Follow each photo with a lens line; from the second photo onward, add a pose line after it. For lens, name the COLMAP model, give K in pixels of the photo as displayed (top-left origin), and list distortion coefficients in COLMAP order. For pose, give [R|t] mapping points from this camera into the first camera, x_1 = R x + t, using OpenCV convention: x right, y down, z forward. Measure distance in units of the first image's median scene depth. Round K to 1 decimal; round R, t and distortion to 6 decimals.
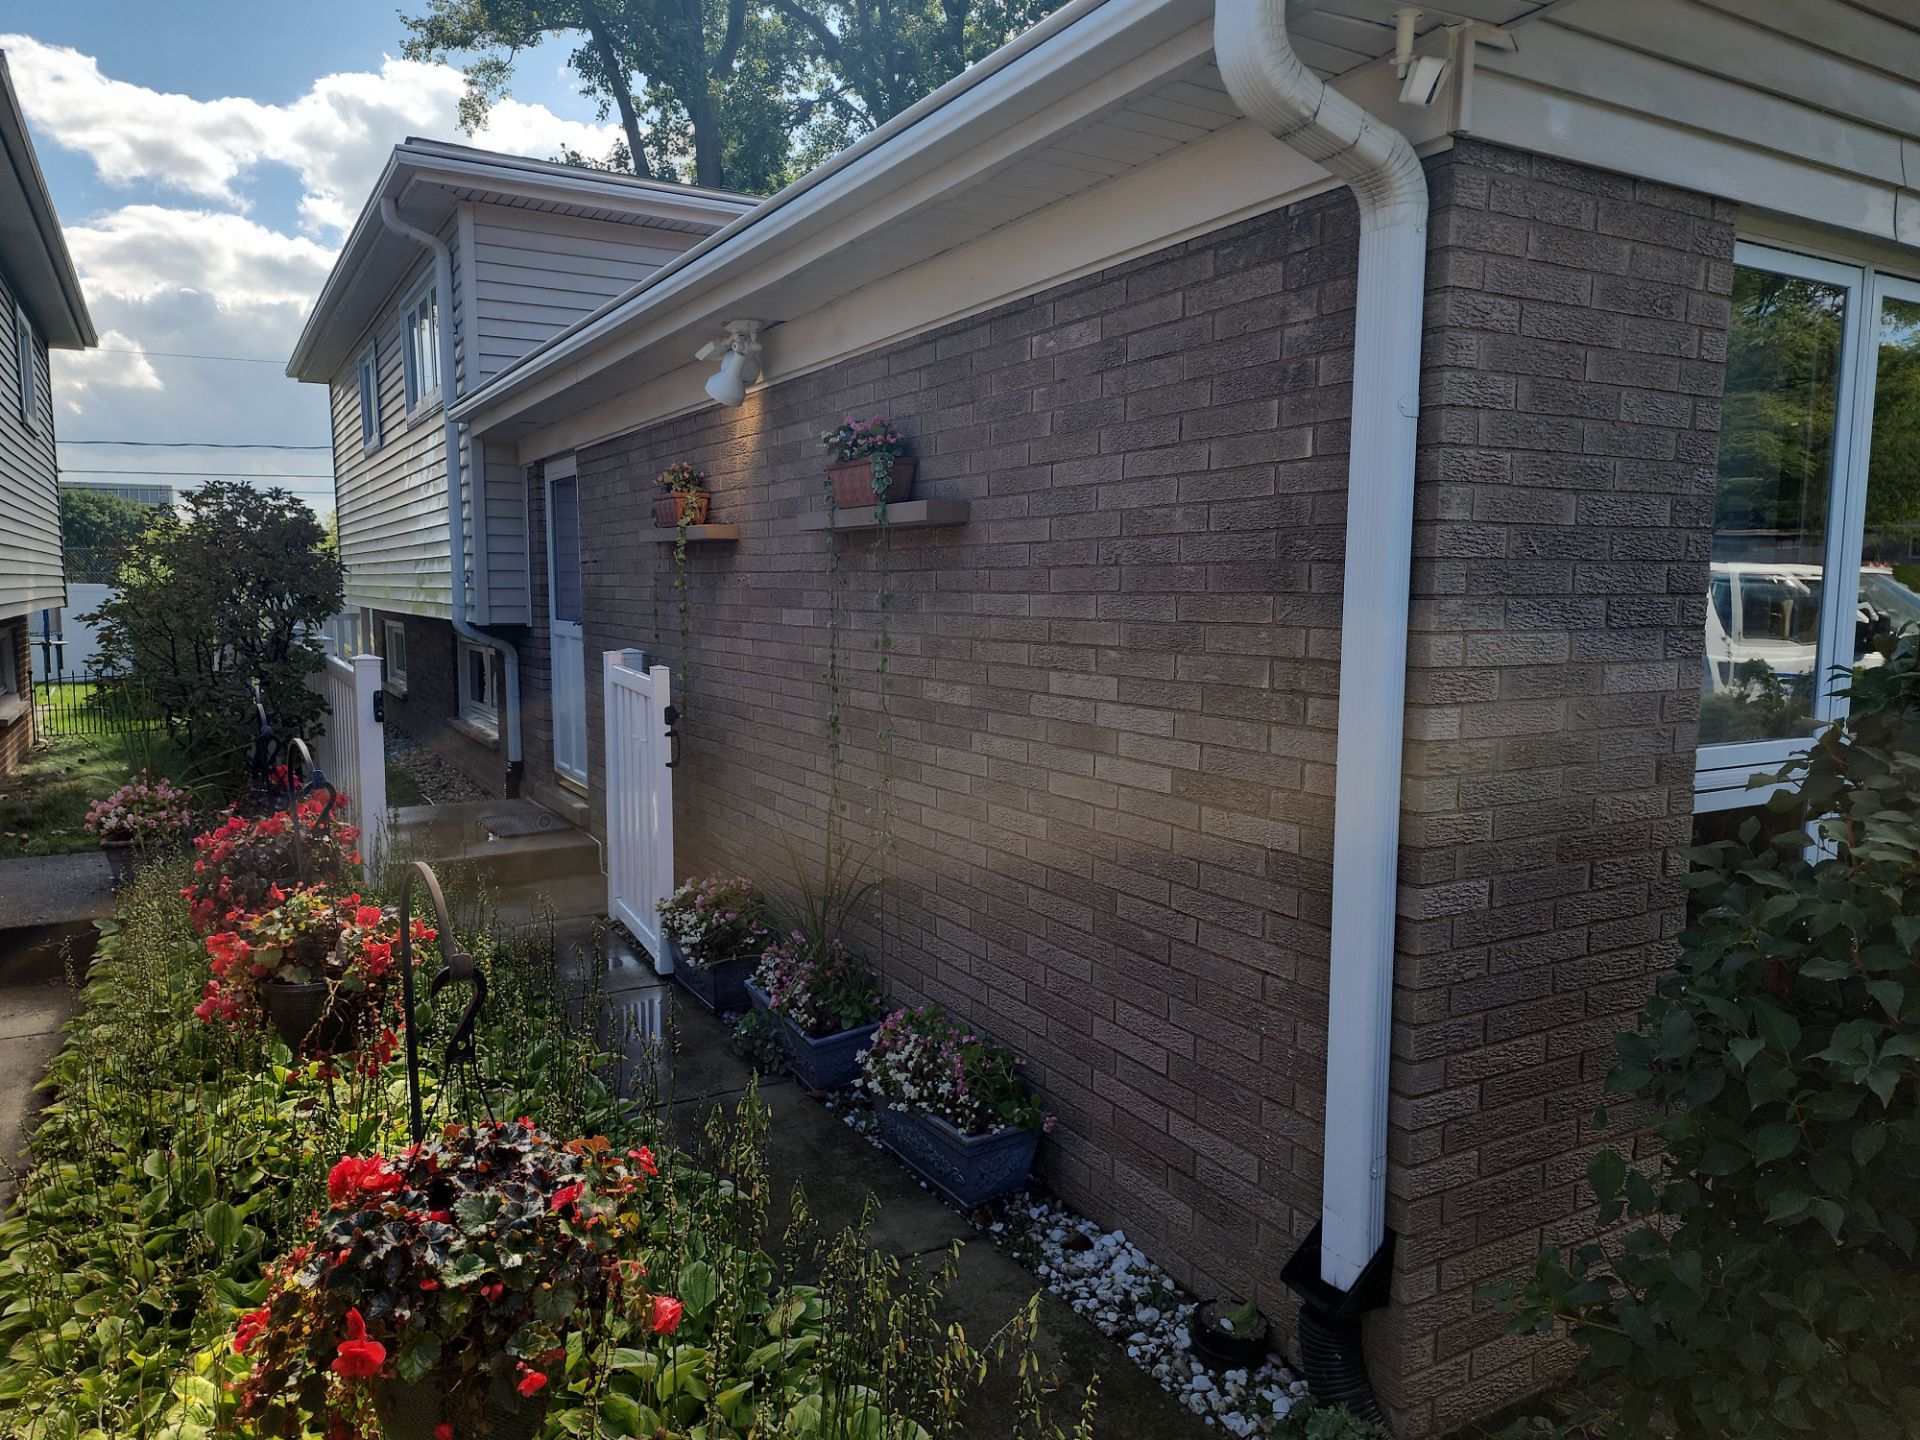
lens RADIAL K [[1329.8, 0, 965.2], [0, 1329.8, 724.0], [0, 0, 1]] dist [0.053053, -0.043419]
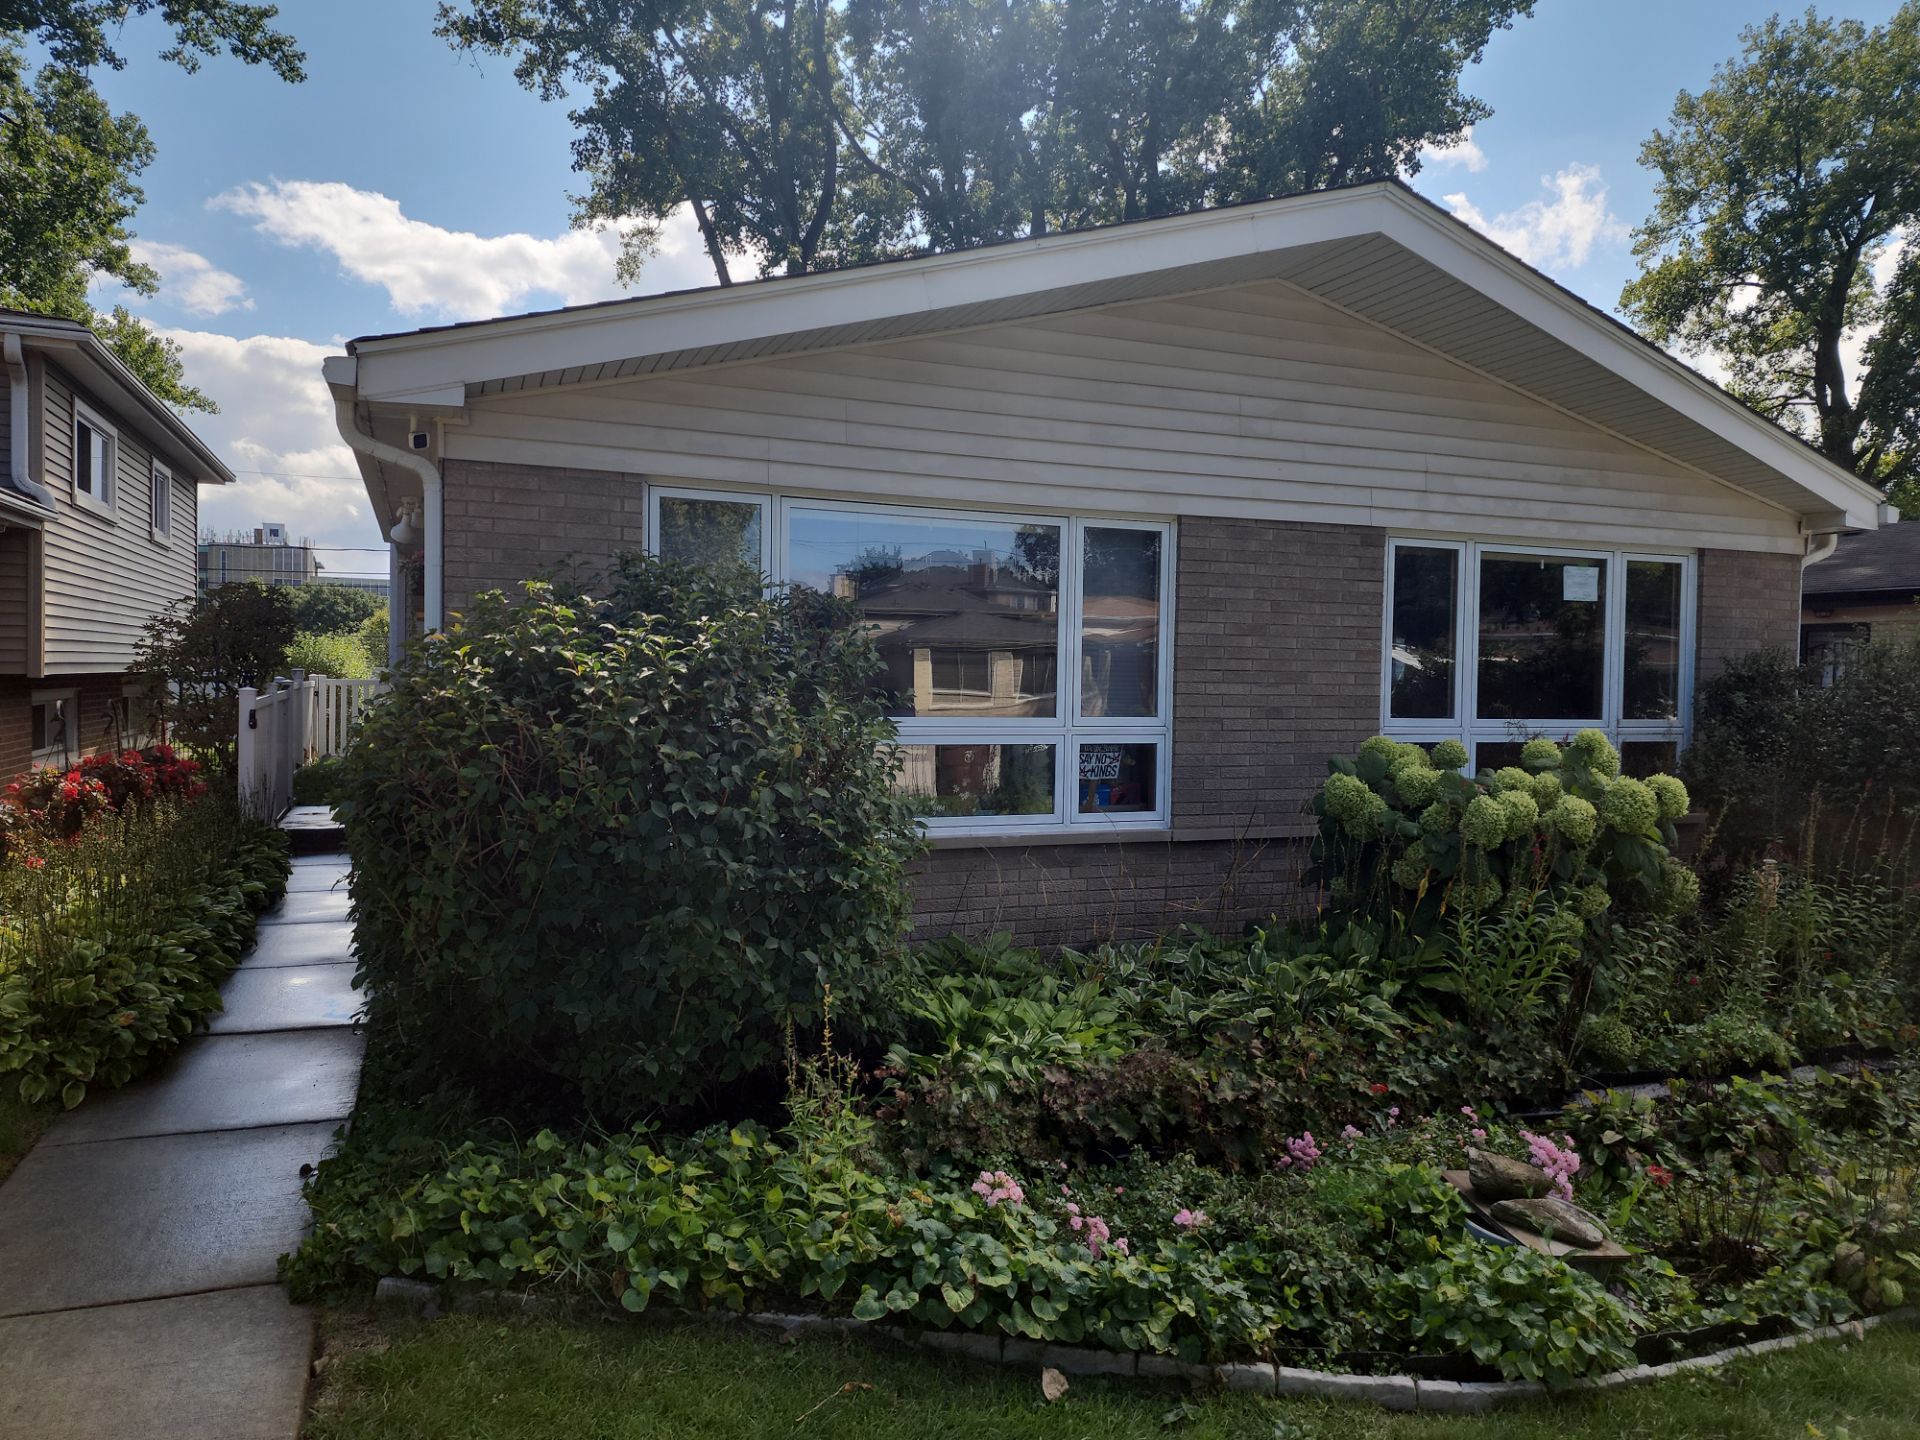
lens RADIAL K [[1329.8, 0, 959.6], [0, 1329.8, 702.1], [0, 0, 1]] dist [0.053053, -0.043419]
pose [[0.988751, 0.019535, -0.148290, 1.006048], [-0.032471, 0.995824, -0.085321, 0.114844], [0.146004, 0.089176, 0.985257, -0.732581]]
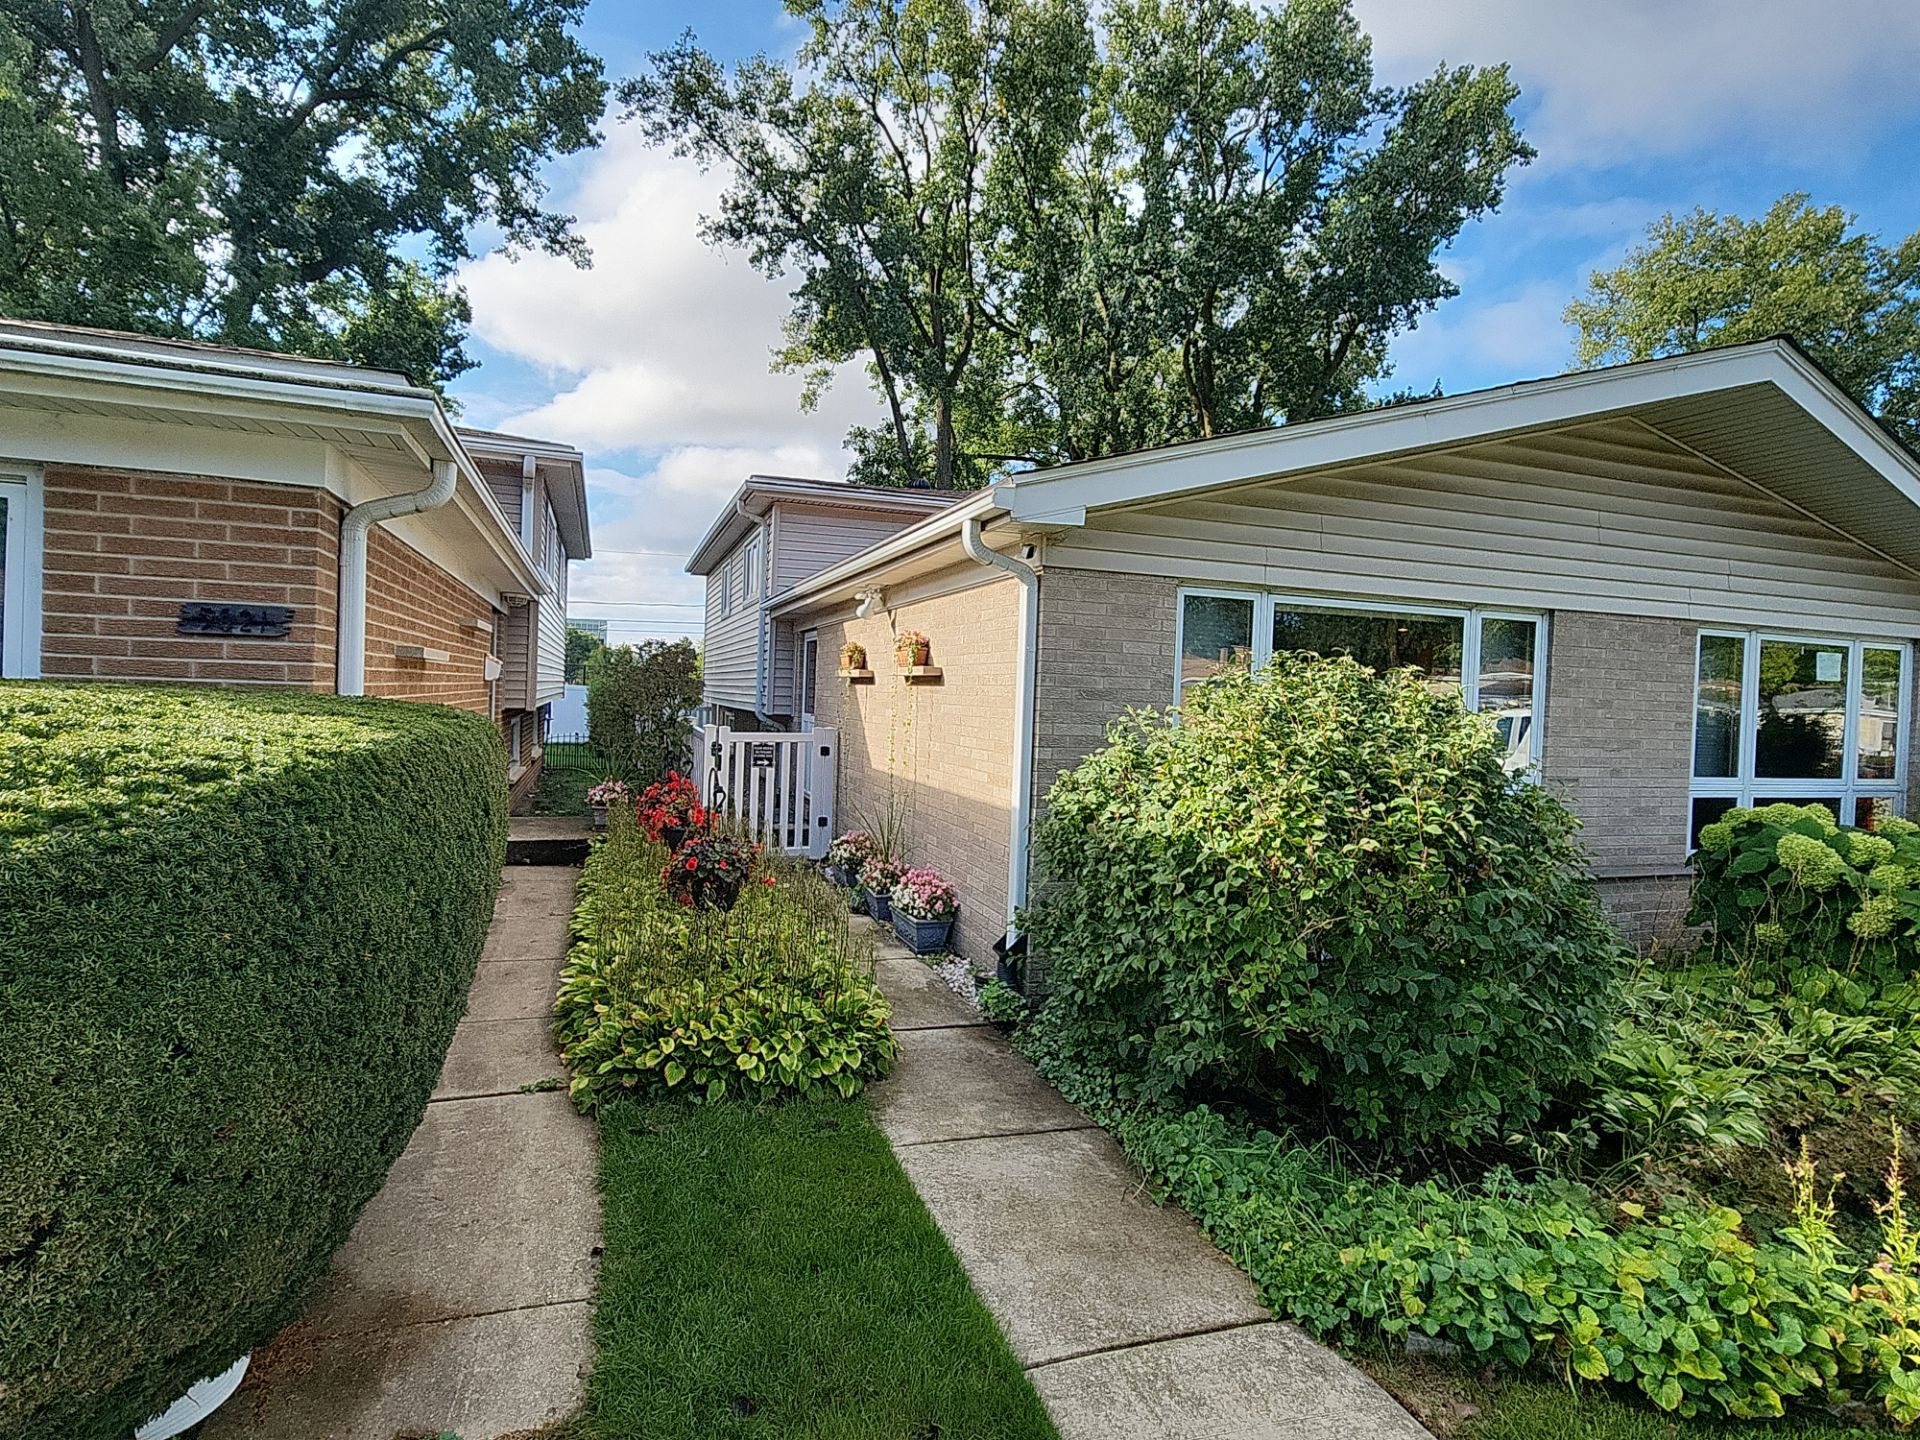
lens RADIAL K [[980.8, 0, 929.0], [0, 980.8, 710.3], [0, 0, 1]] dist [-0.003658, -0.000141]
pose [[0.977937, 0.037434, -0.205516, 0.329007], [-0.056451, 0.994567, -0.087465, 0.062969], [0.201126, 0.097136, 0.974737, -0.702489]]
